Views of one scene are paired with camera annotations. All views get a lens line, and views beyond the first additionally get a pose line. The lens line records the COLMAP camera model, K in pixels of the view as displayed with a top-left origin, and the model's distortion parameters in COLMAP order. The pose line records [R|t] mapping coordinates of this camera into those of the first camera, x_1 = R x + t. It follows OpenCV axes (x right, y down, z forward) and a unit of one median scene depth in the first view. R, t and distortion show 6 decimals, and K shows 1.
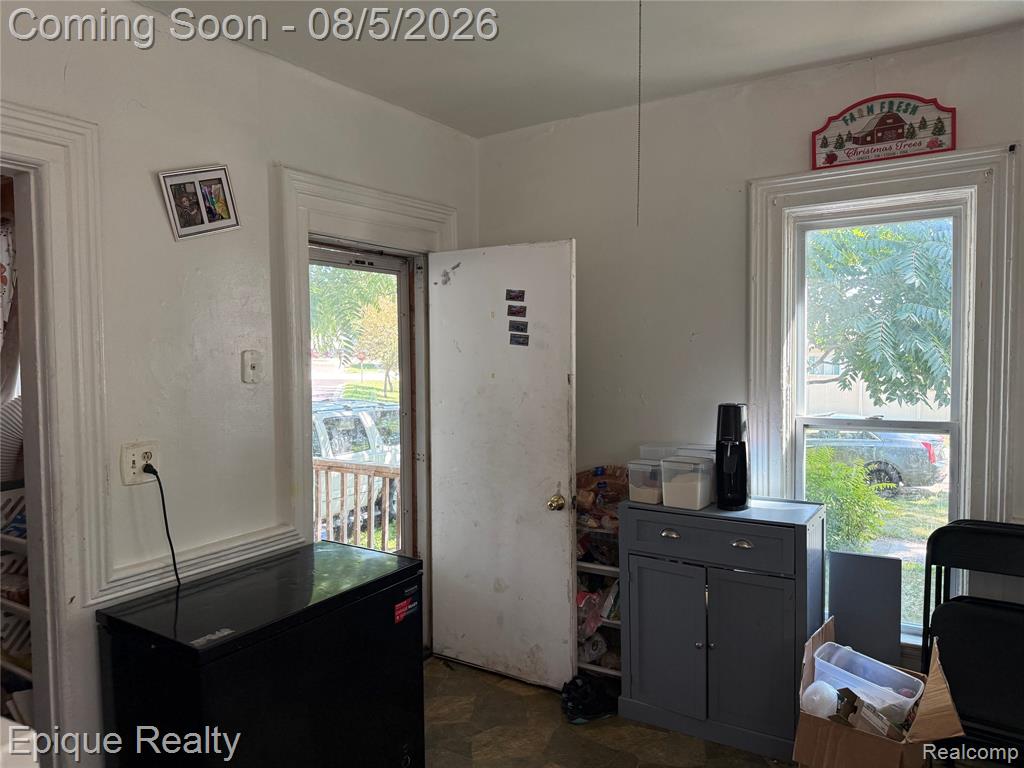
lens RADIAL K [[714.2, 0, 512.0], [0, 714.2, 384.0], [0, 0, 1]] dist [0.070956, -0.099690]
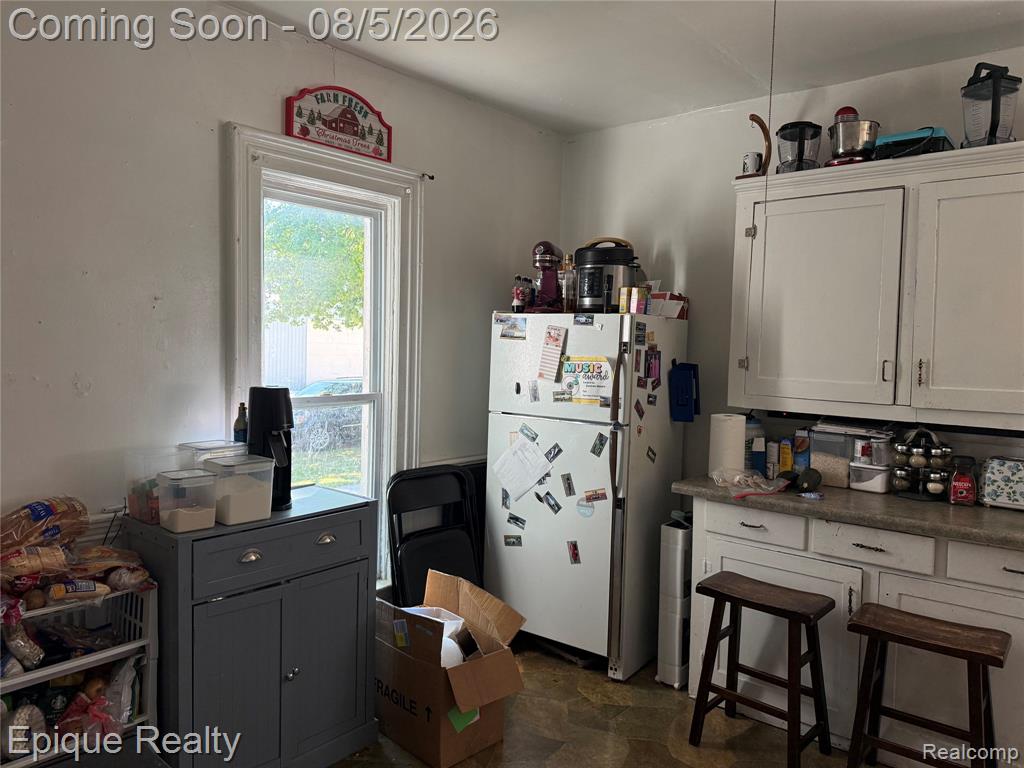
lens RADIAL K [[714.2, 0, 512.0], [0, 714.2, 384.0], [0, 0, 1]] dist [0.070956, -0.099690]
pose [[0.119250, -0.041281, 0.992006, -0.519658], [0.031498, 0.998790, 0.037777, 0.000717], [-0.992365, 0.026742, 0.120406, 0.632418]]
